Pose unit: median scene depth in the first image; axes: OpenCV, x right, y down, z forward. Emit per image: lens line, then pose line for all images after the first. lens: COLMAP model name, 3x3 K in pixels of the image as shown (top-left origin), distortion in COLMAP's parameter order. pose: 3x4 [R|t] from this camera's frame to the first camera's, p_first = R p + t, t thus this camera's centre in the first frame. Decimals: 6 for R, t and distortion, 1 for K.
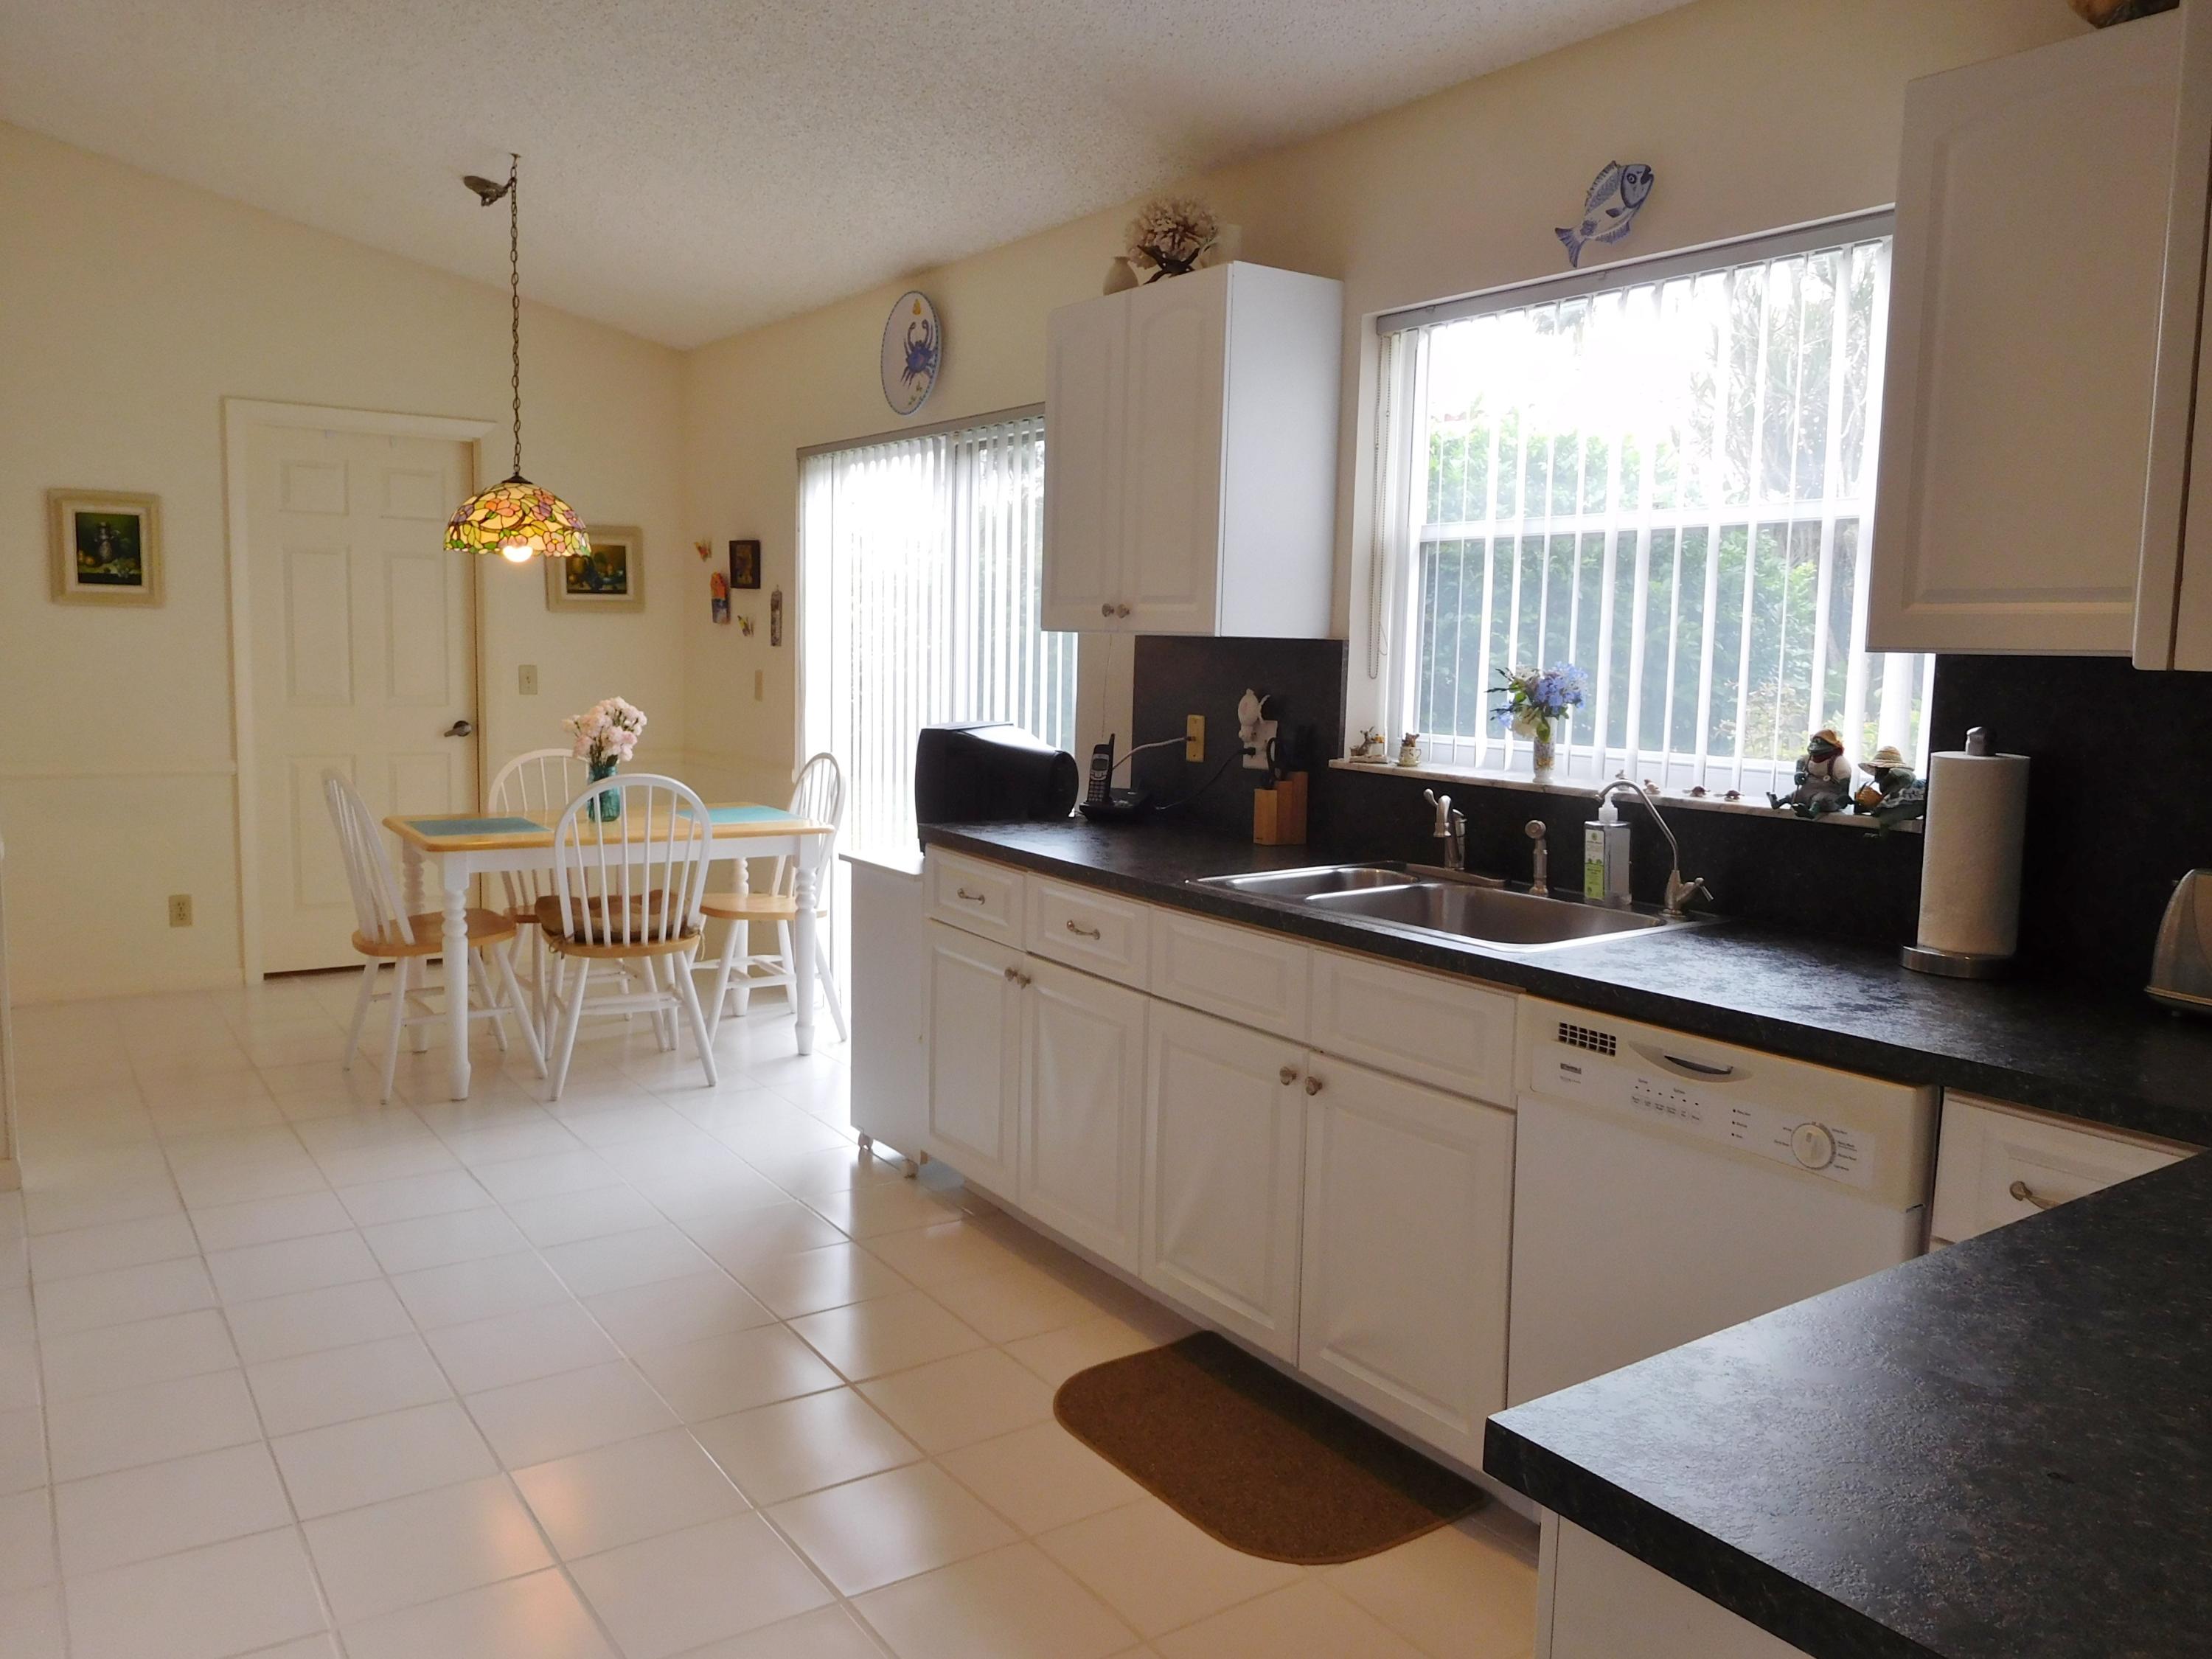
lens RADIAL K [[1647.8, 0, 1105.1], [0, 1647.8, 834.9], [0, 0, 1]] dist [-0.018714, 0.003336]
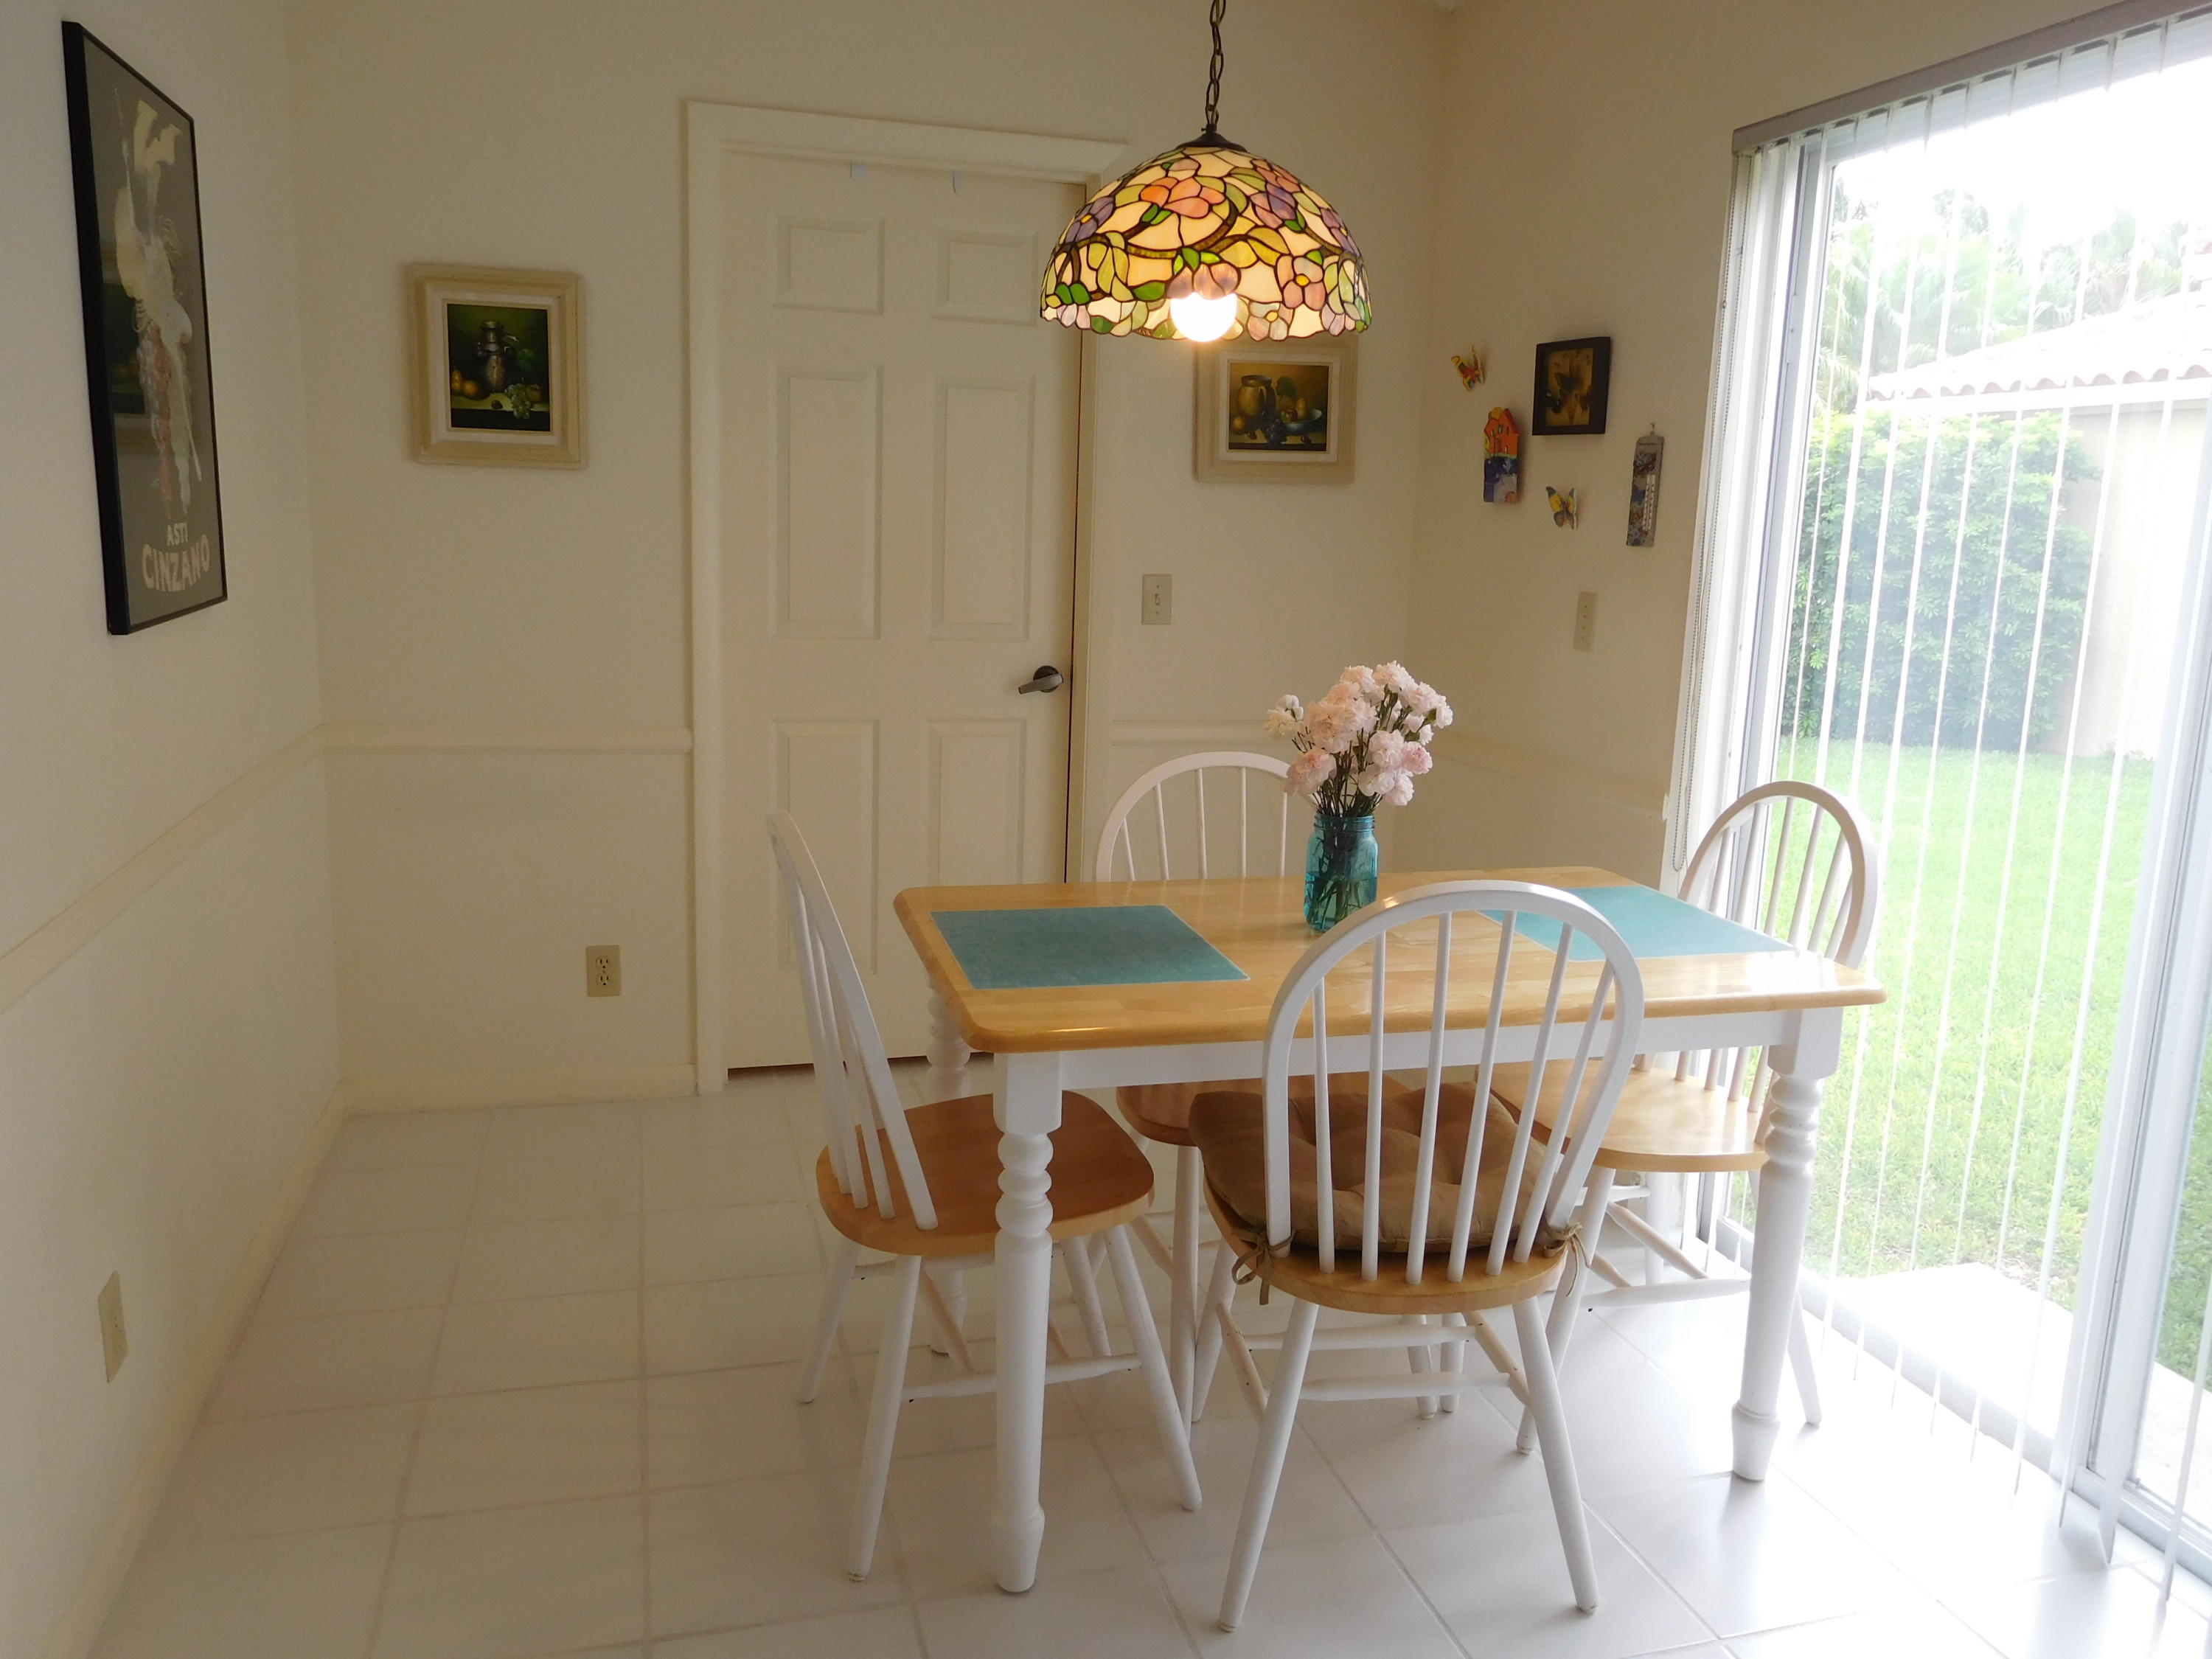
lens RADIAL K [[1679.6, 0, 1075.5], [0, 1679.6, 821.5], [0, 0, 1]] dist [0.007730, 0.003591]
pose [[0.940474, 0.064050, -0.333776, -0.202439], [-0.046860, 0.997139, 0.059311, -0.057851], [0.336620, -0.040139, 0.940785, 0.495276]]
